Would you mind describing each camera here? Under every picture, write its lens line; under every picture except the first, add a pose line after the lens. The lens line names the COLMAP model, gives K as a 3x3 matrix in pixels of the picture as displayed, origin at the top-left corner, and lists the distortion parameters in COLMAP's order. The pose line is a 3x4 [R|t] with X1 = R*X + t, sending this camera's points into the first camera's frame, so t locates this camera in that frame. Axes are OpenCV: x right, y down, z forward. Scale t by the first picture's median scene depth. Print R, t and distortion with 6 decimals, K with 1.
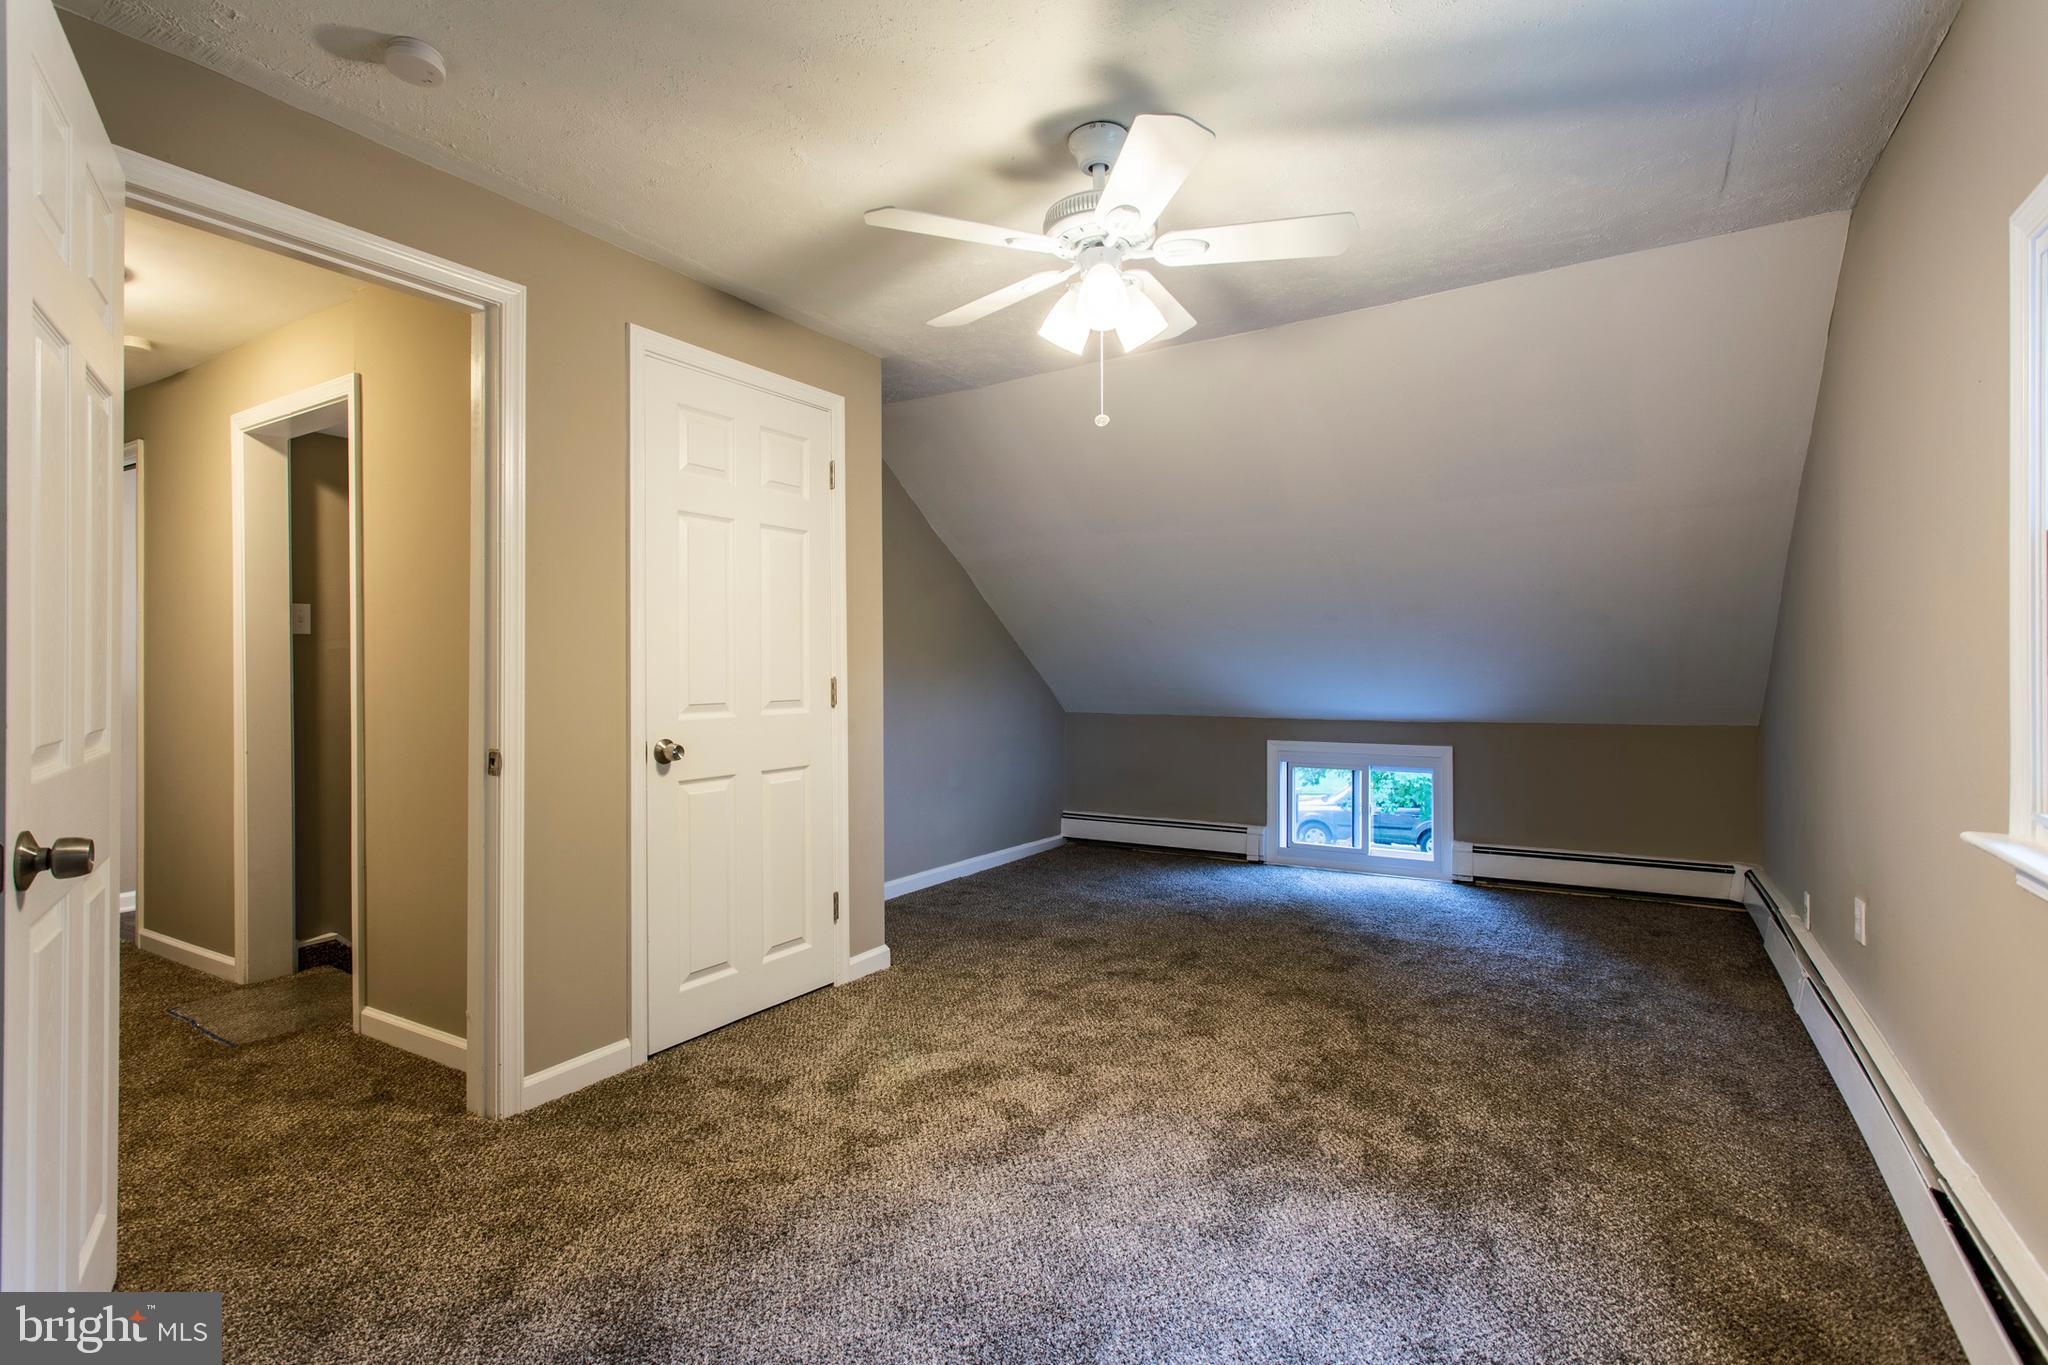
lens RADIAL K [[997.7, 0, 992.1], [0, 997.7, 666.9], [0, 0, 1]] dist [-0.002139, 0.005359]
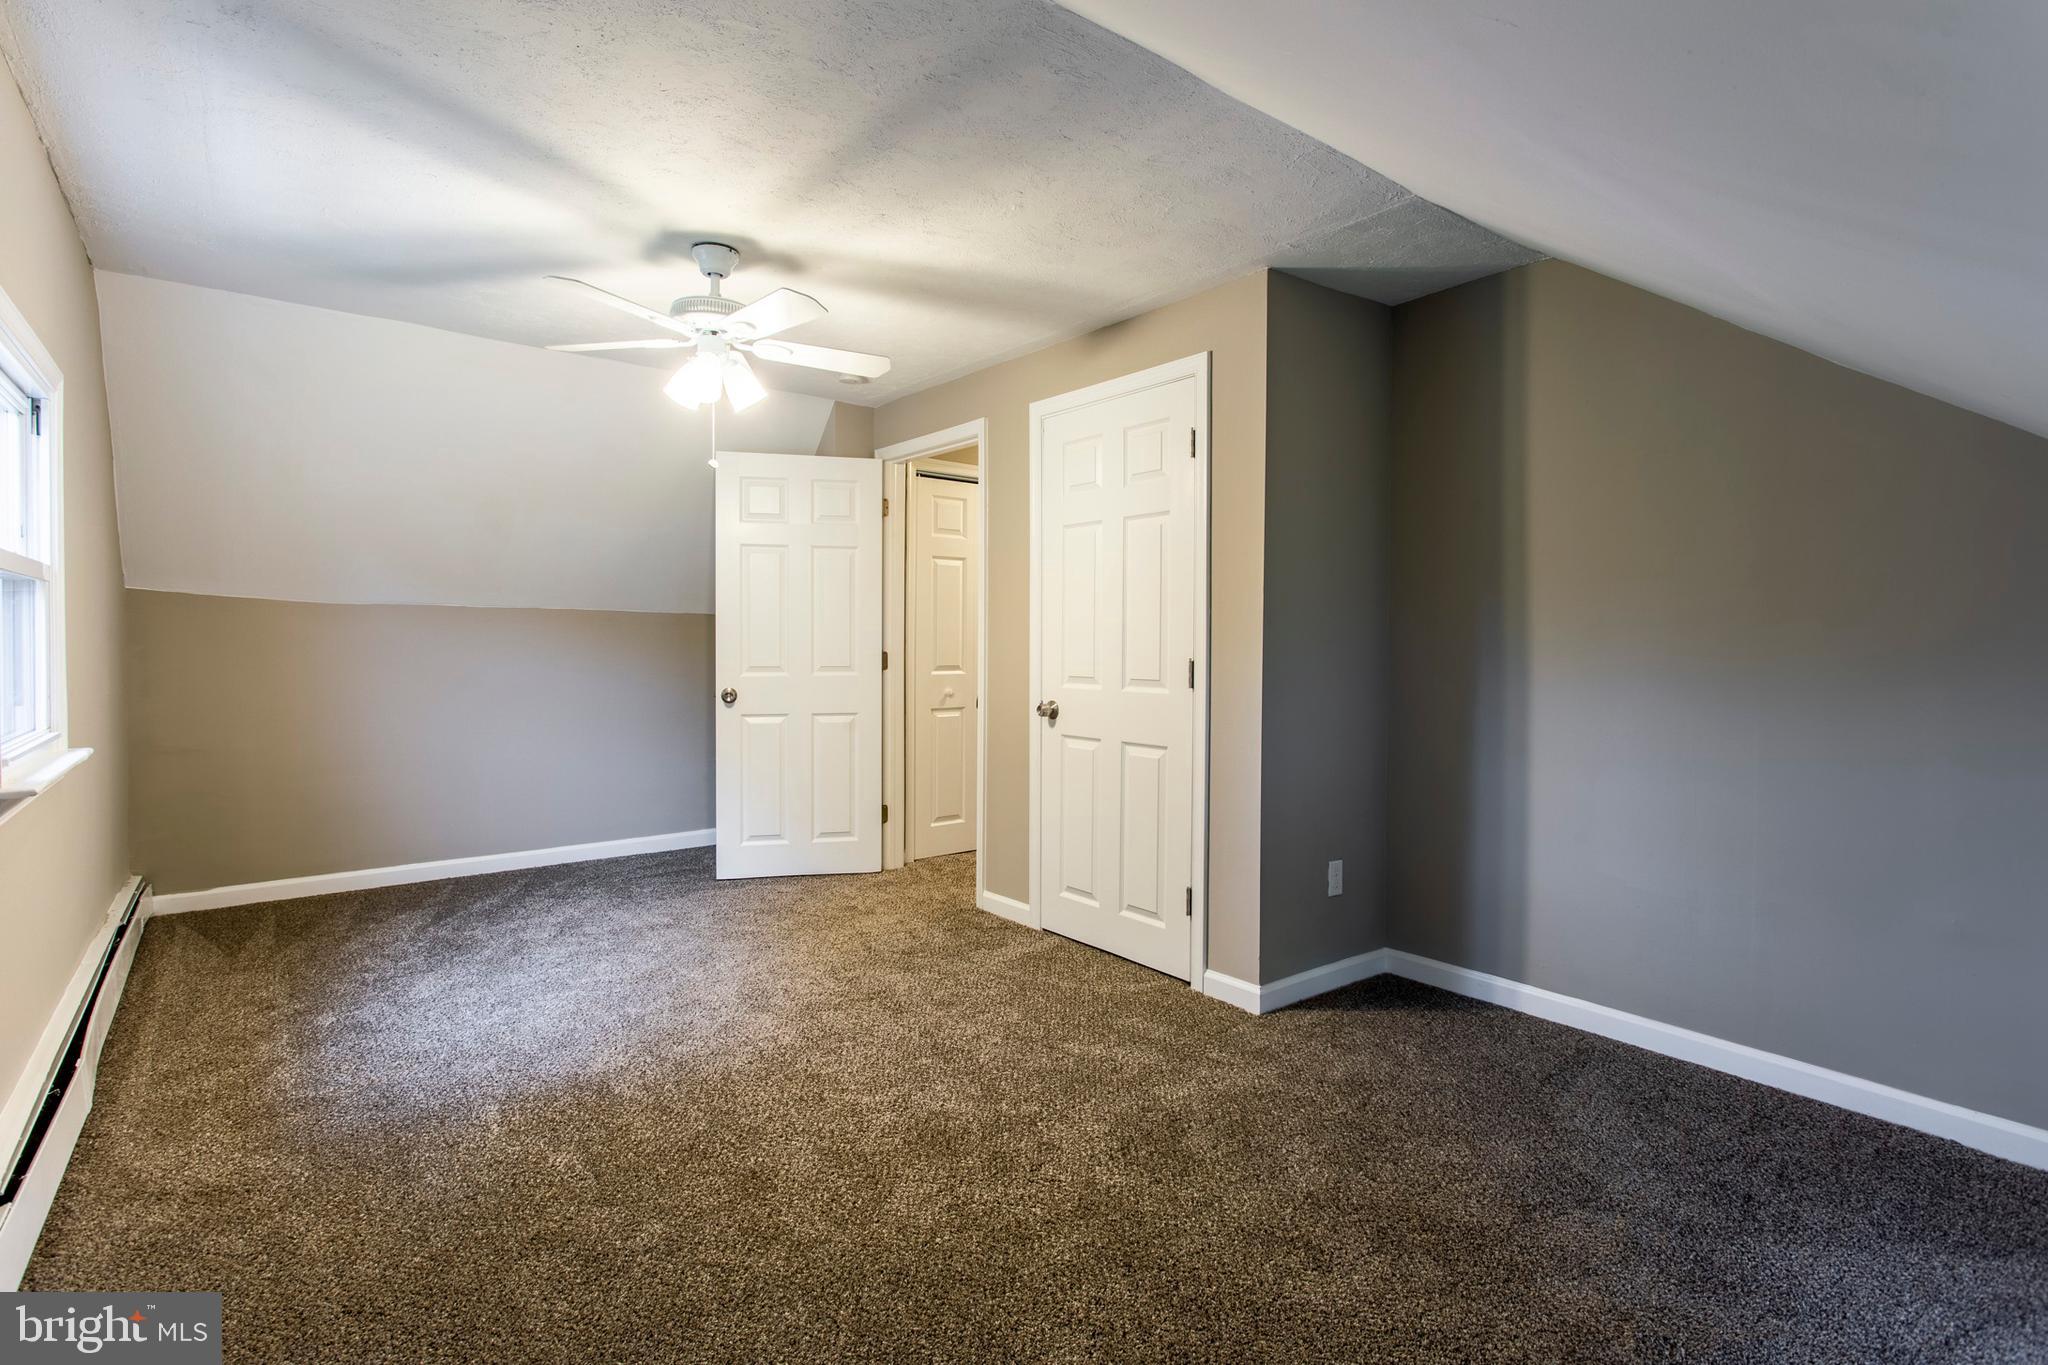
lens RADIAL K [[969.7, 0, 1018.1], [0, 969.7, 648.5], [0, 0, 1]] dist [0.009610, 0.001197]
pose [[-0.340328, 0.008215, -0.940271, 0.845346], [0.007395, 0.999954, 0.006060, -0.005893], [0.940278, -0.004891, -0.340374, 1.296474]]
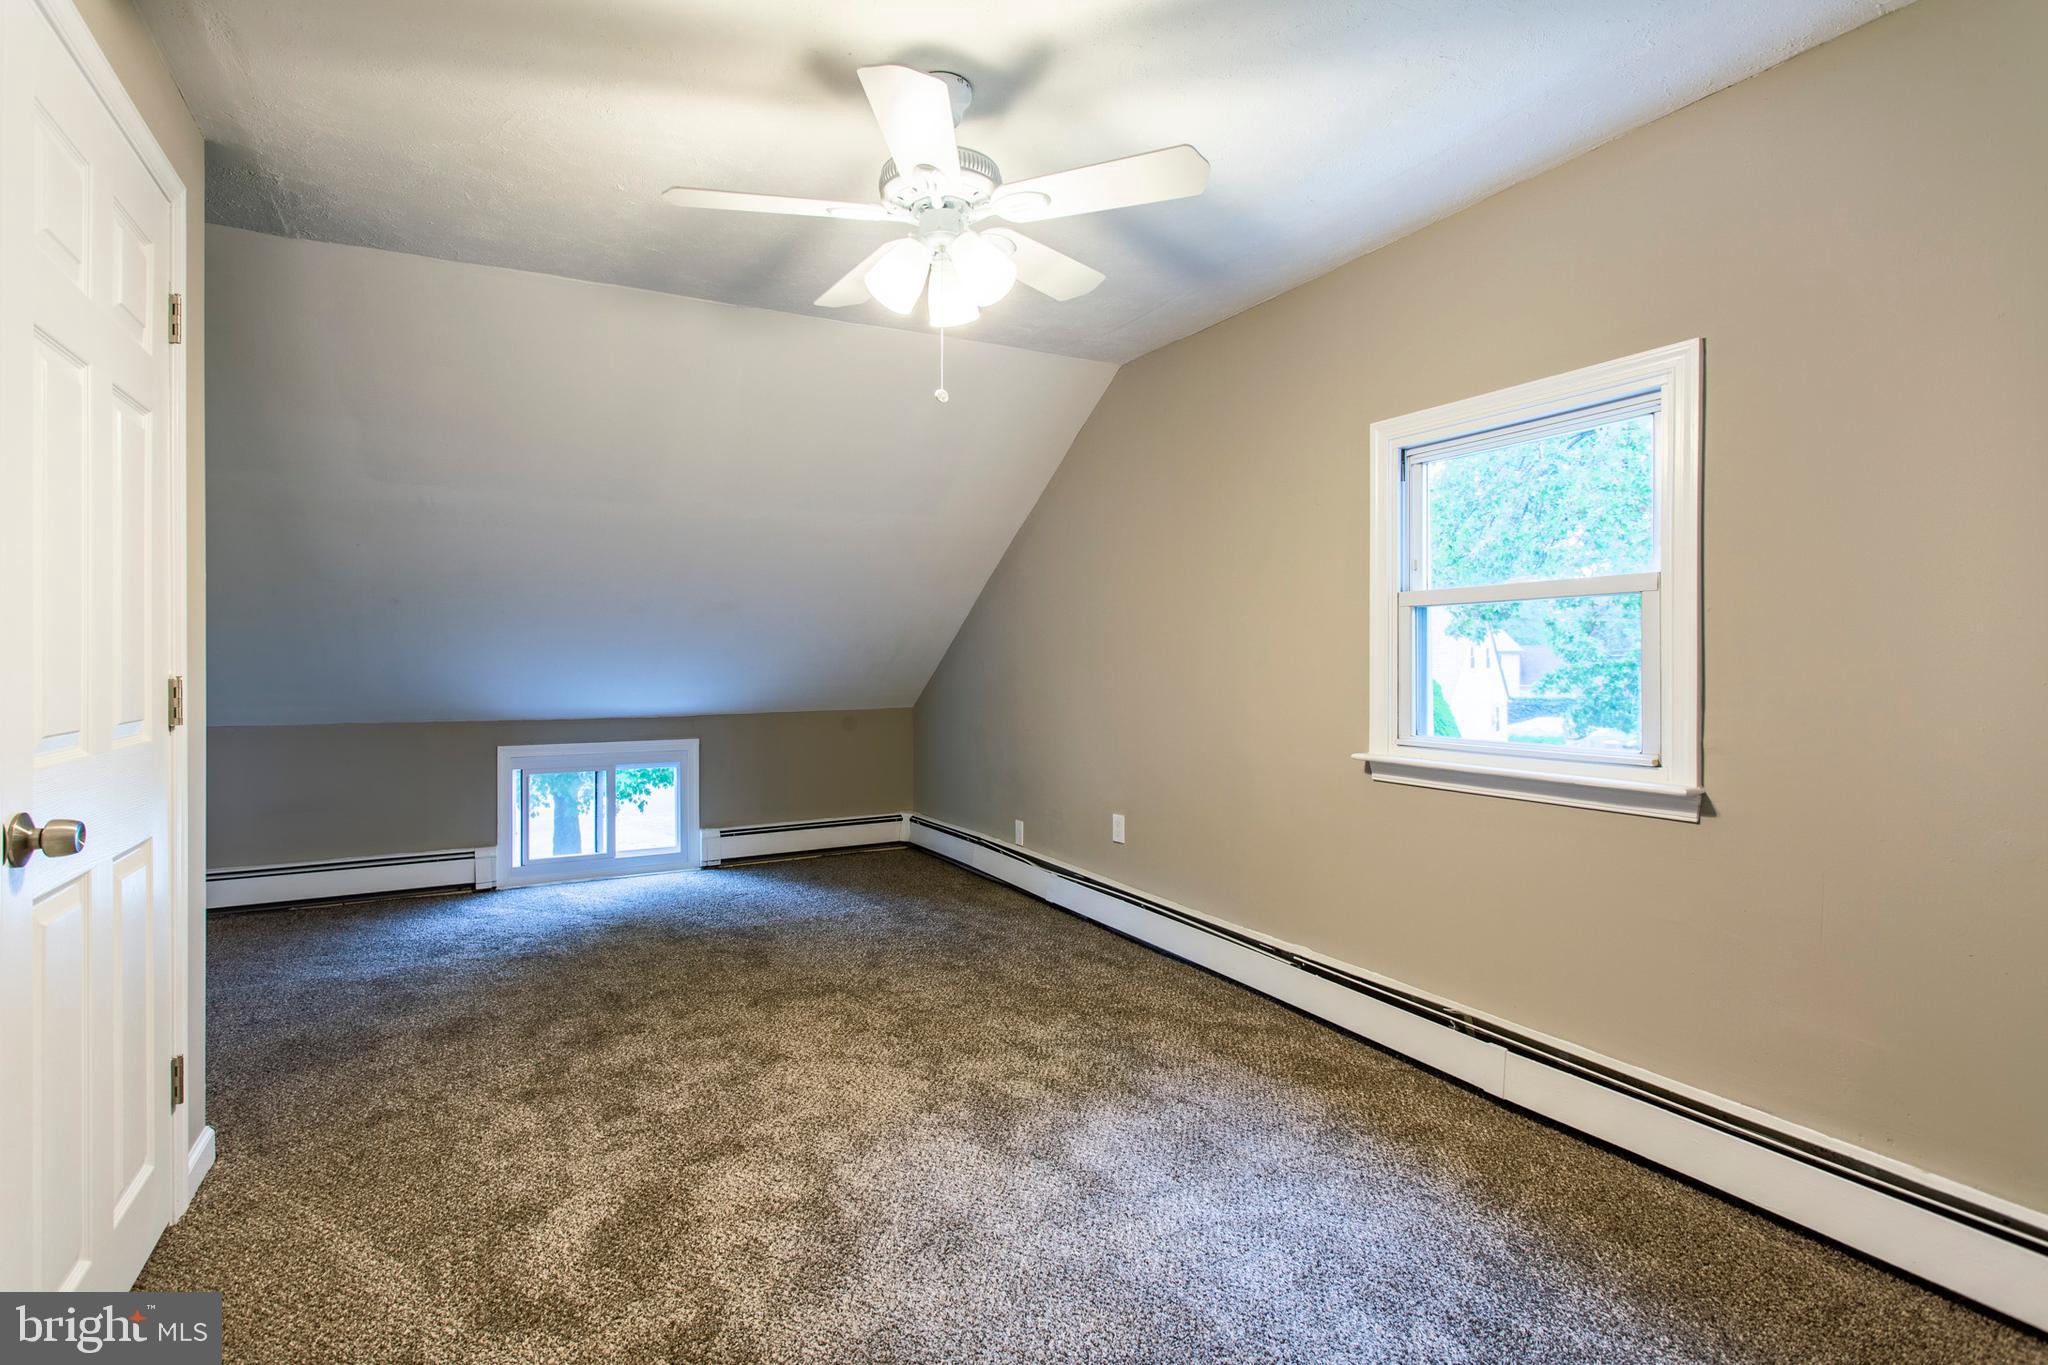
lens RADIAL K [[997.7, 0, 992.1], [0, 997.7, 666.9], [0, 0, 1]] dist [-0.002139, 0.005359]
pose [[0.481407, -0.000780, 0.876497, -0.484351], [-0.003735, 0.999989, 0.002941, 0.000413], [-0.876489, -0.004690, 0.481398, 0.362928]]
